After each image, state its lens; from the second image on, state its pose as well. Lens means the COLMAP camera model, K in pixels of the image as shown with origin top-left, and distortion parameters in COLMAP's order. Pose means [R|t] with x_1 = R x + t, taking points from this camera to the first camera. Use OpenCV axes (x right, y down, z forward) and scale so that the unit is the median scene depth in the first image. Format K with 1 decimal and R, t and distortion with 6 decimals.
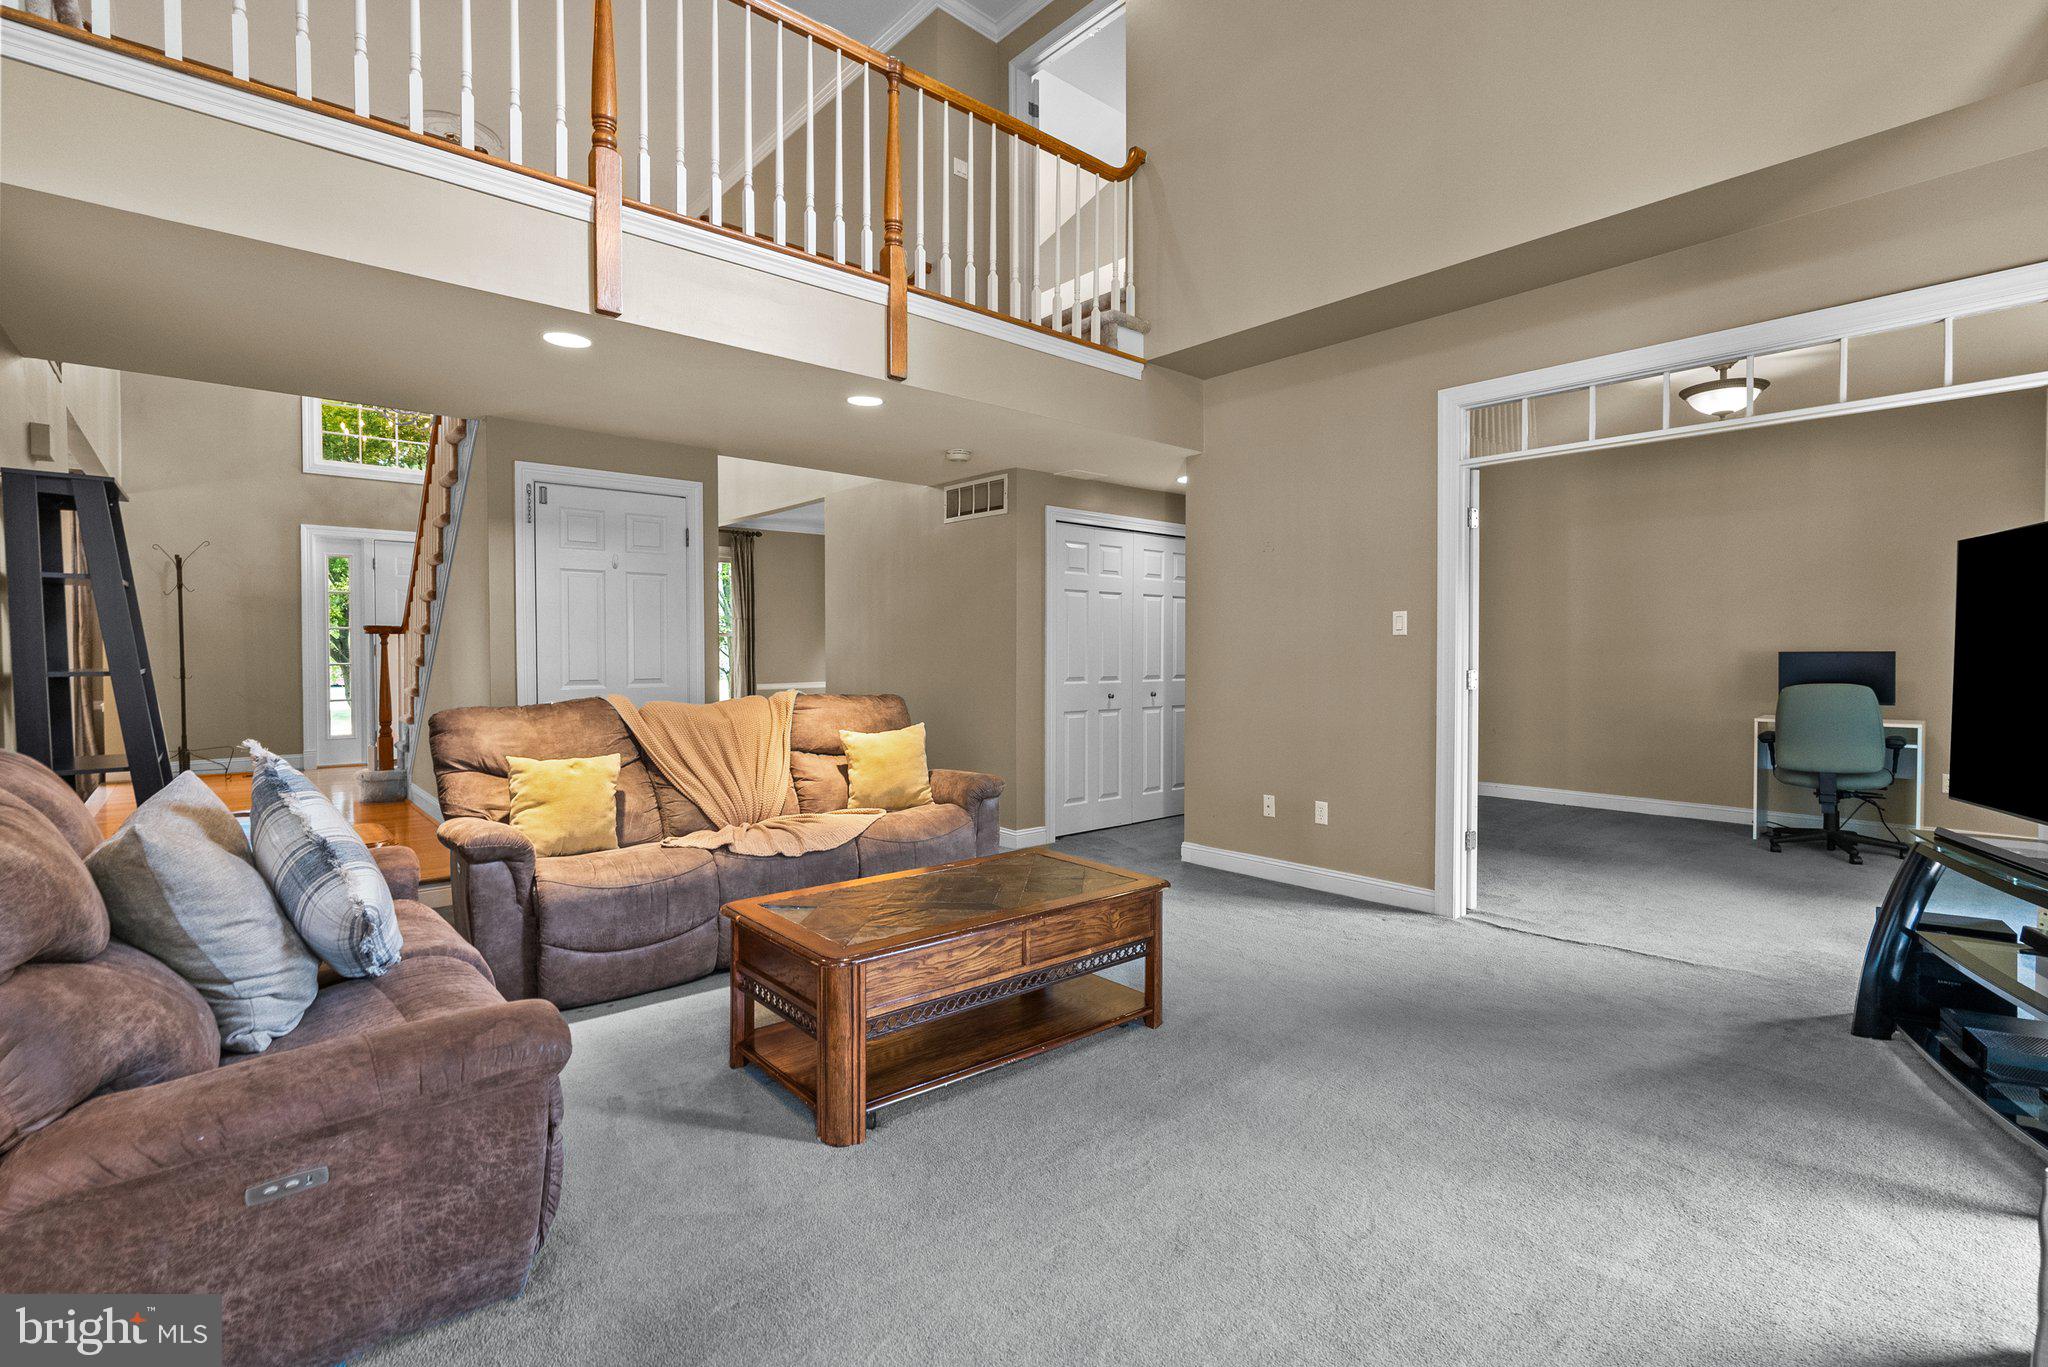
lens RADIAL K [[938.6, 0, 1026.5], [0, 938.6, 669.4], [0, 0, 1]] dist [-0.002148, -0.000238]
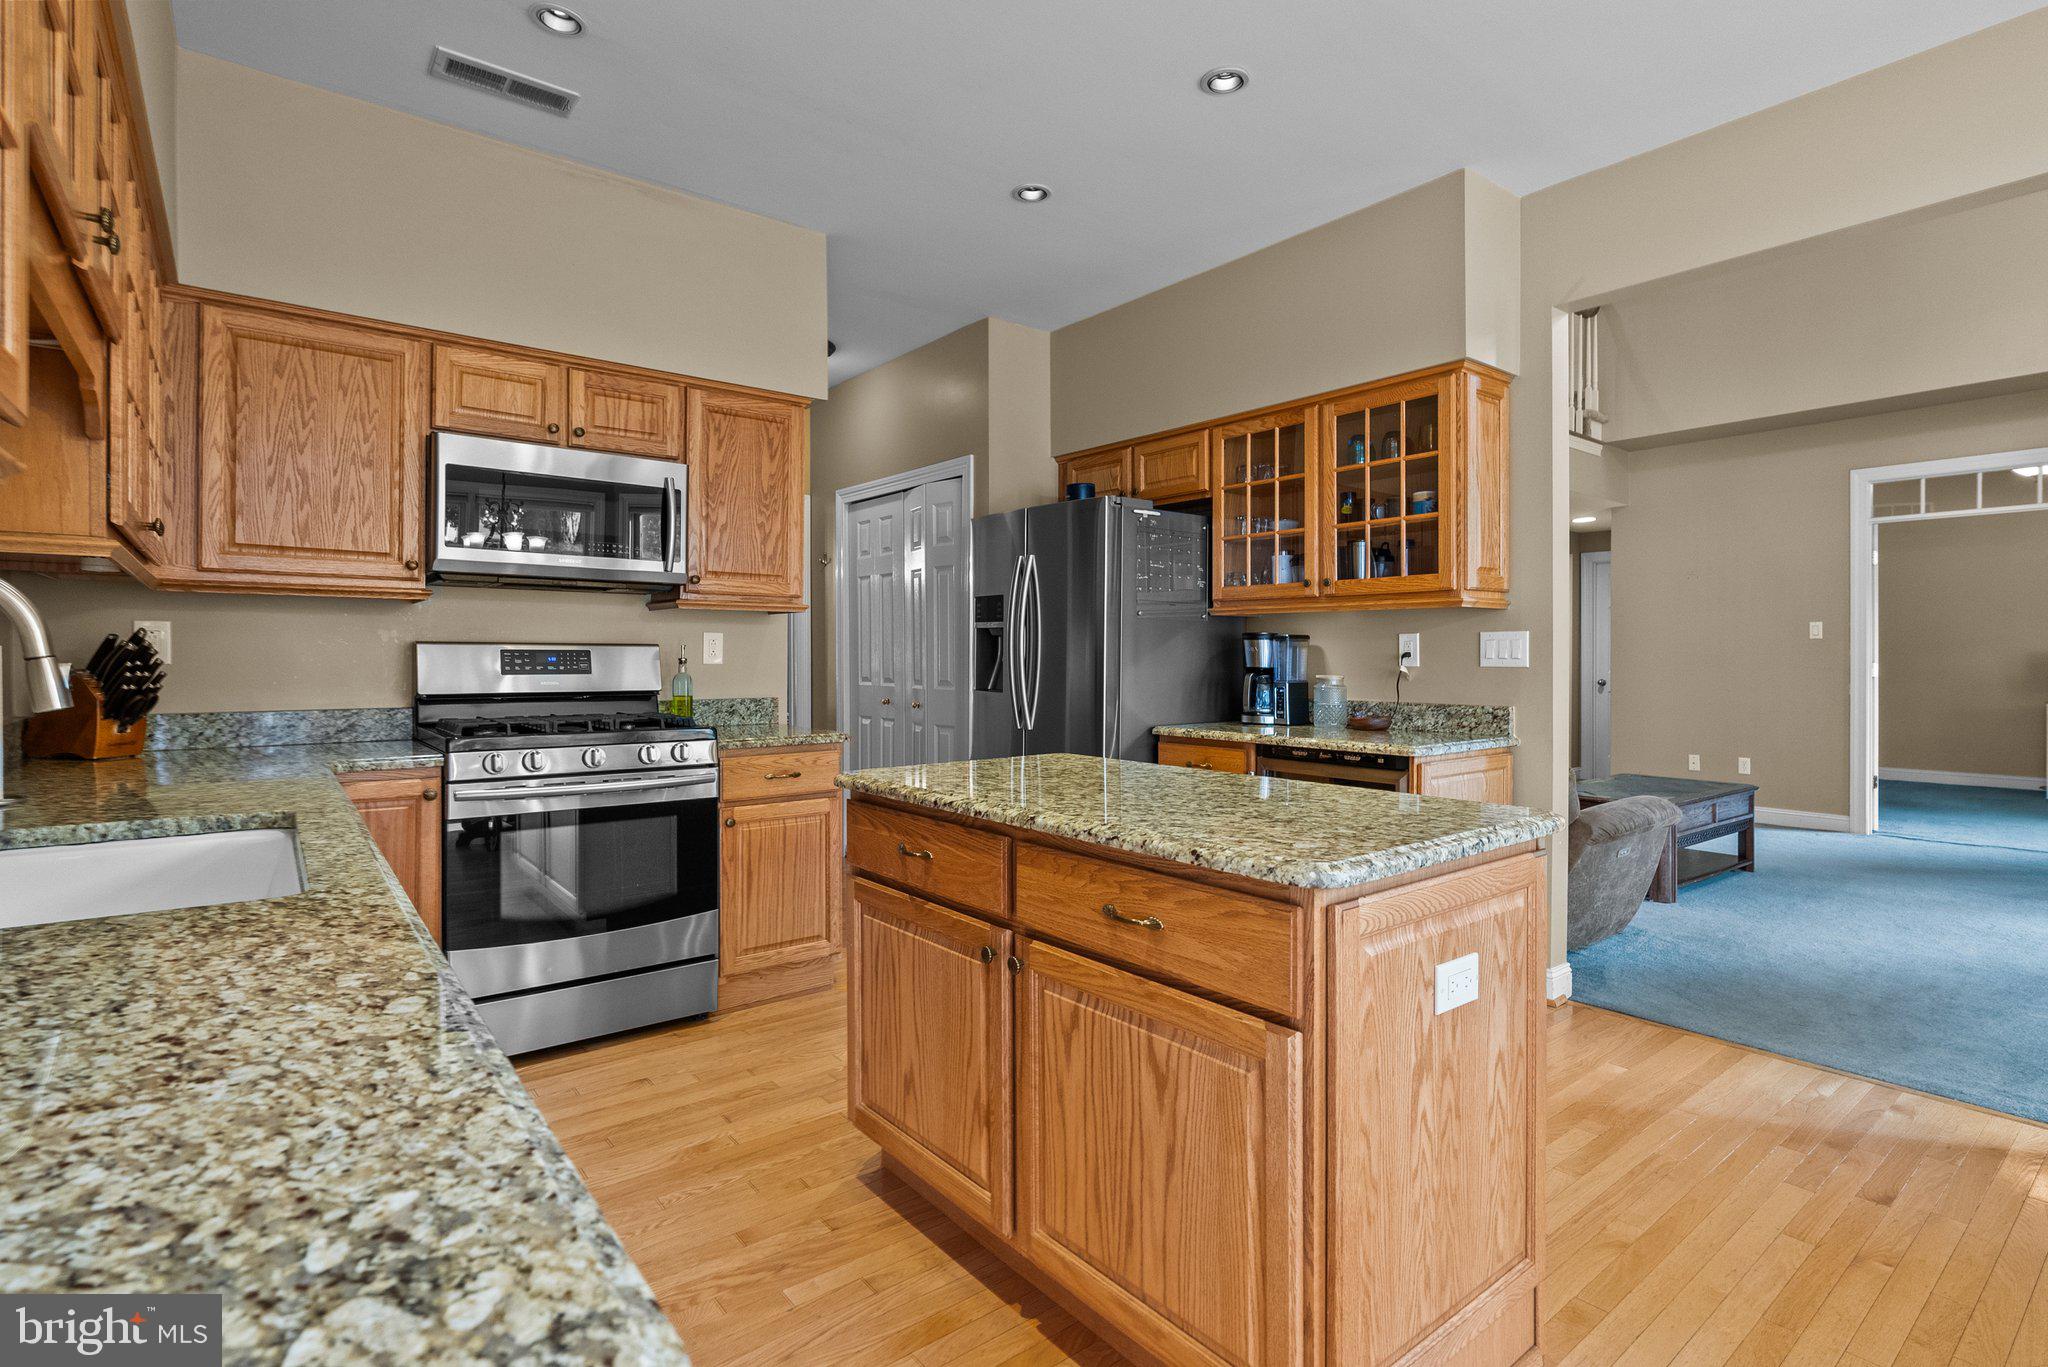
lens RADIAL K [[1004.2, 0, 1023.8], [0, 1004.2, 662.6], [0, 0, 1]] dist [-0.002430, 0.000105]
pose [[0.998739, 0.001901, -0.050172, -0.717189], [-0.002462, 0.999935, -0.011122, 0.018850], [0.050147, 0.011232, 0.998679, -0.577211]]
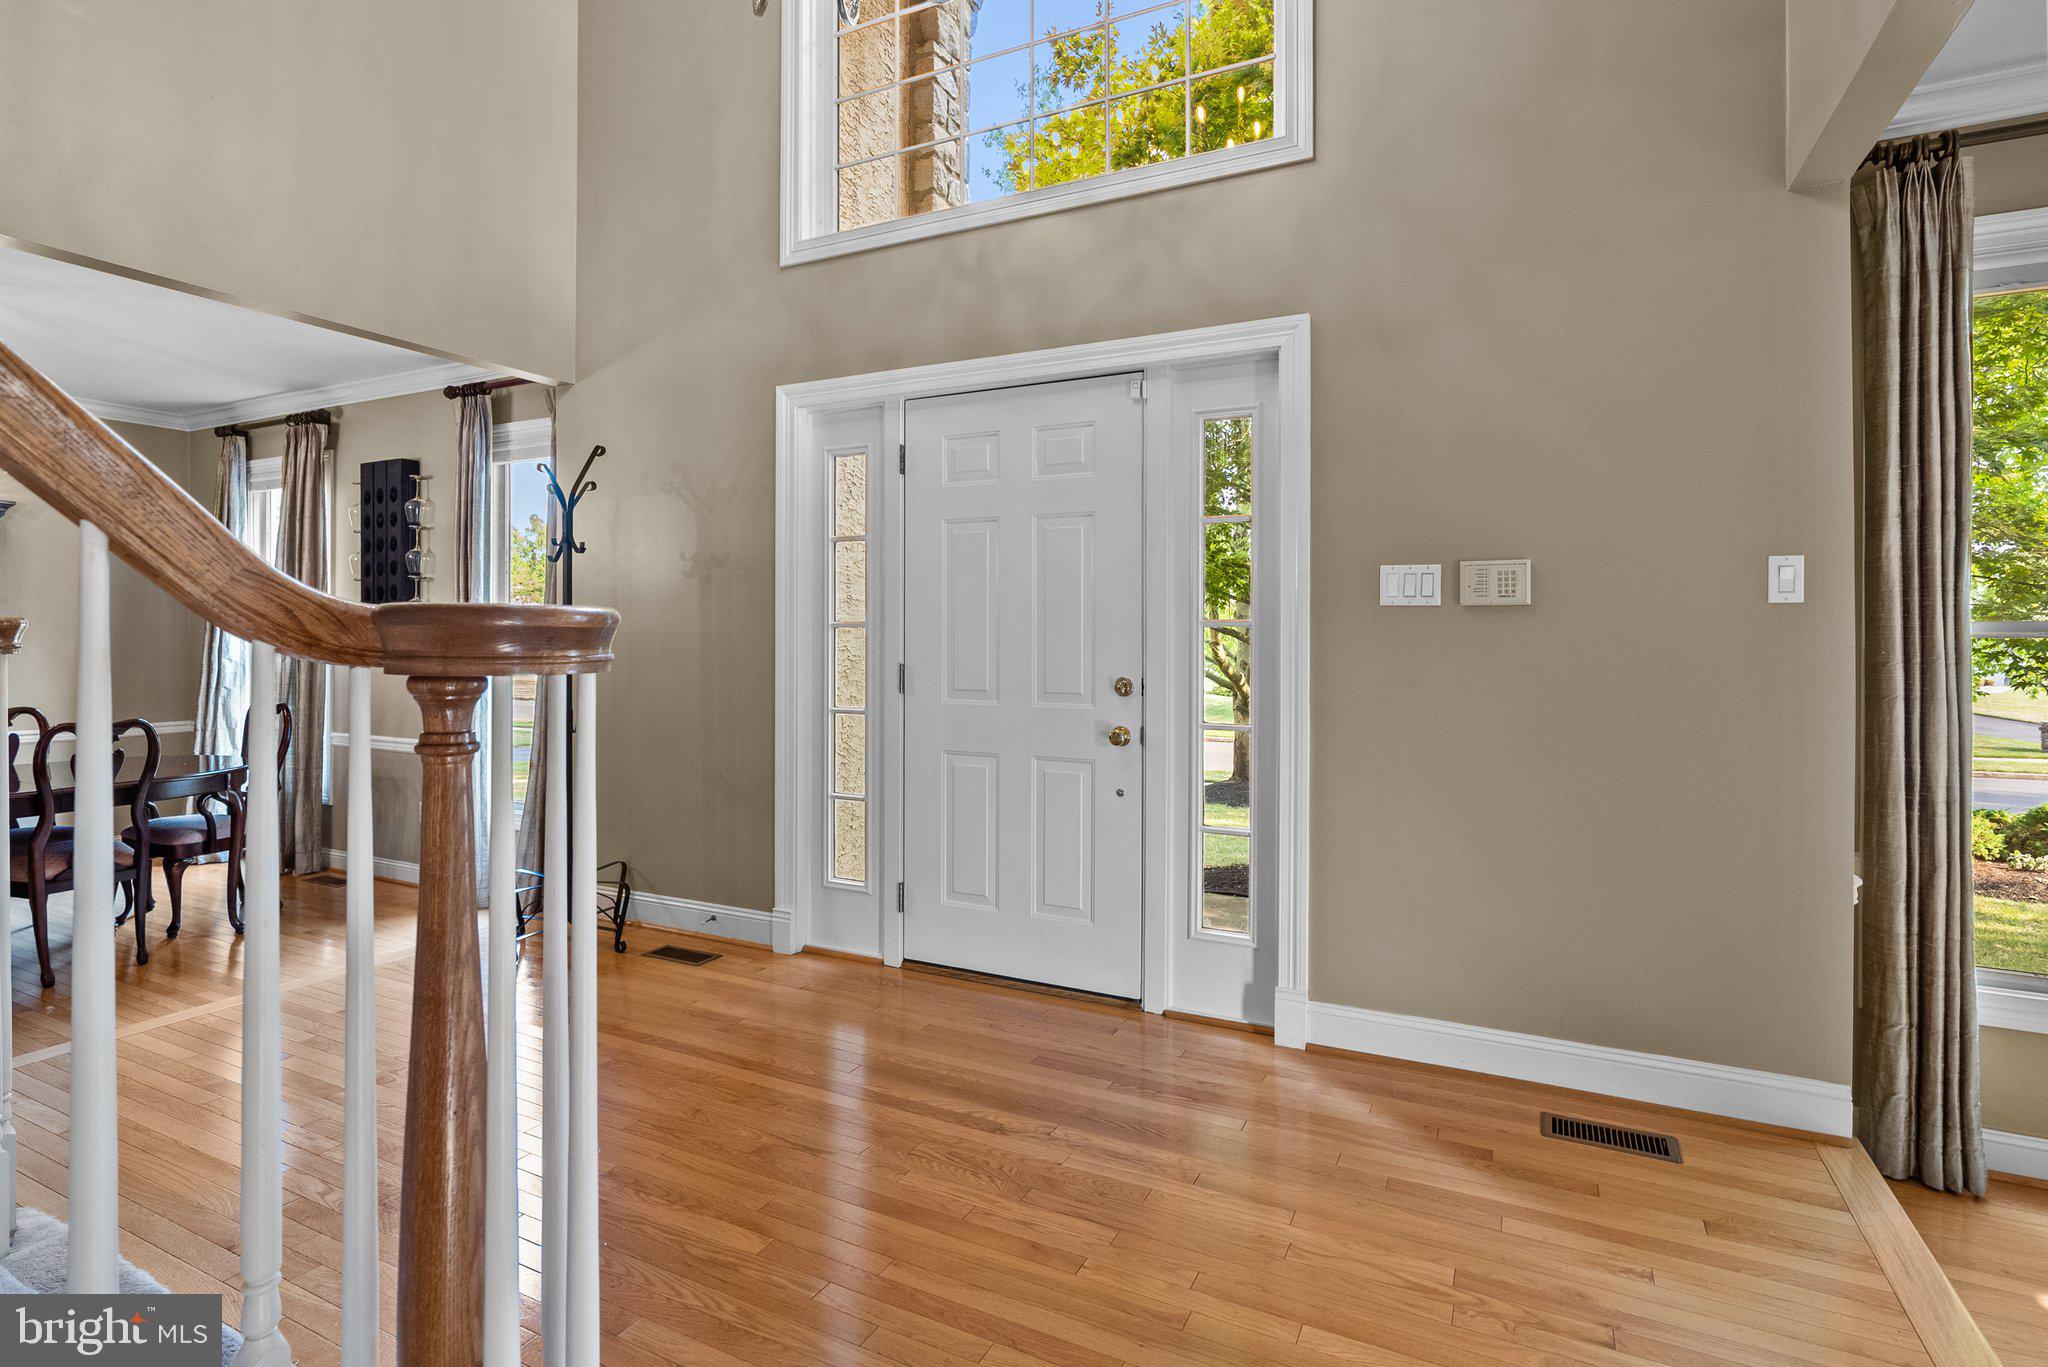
lens RADIAL K [[1014.2, 0, 1021.9], [0, 1014.2, 644.4], [0, 0, 1]] dist [-0.000551, 0.000684]
pose [[0.377245, 0.009268, -0.926067, -0.513619], [-0.019716, 0.999804, 0.001975, -0.063299], [0.925904, 0.017513, 0.377354, 1.608556]]
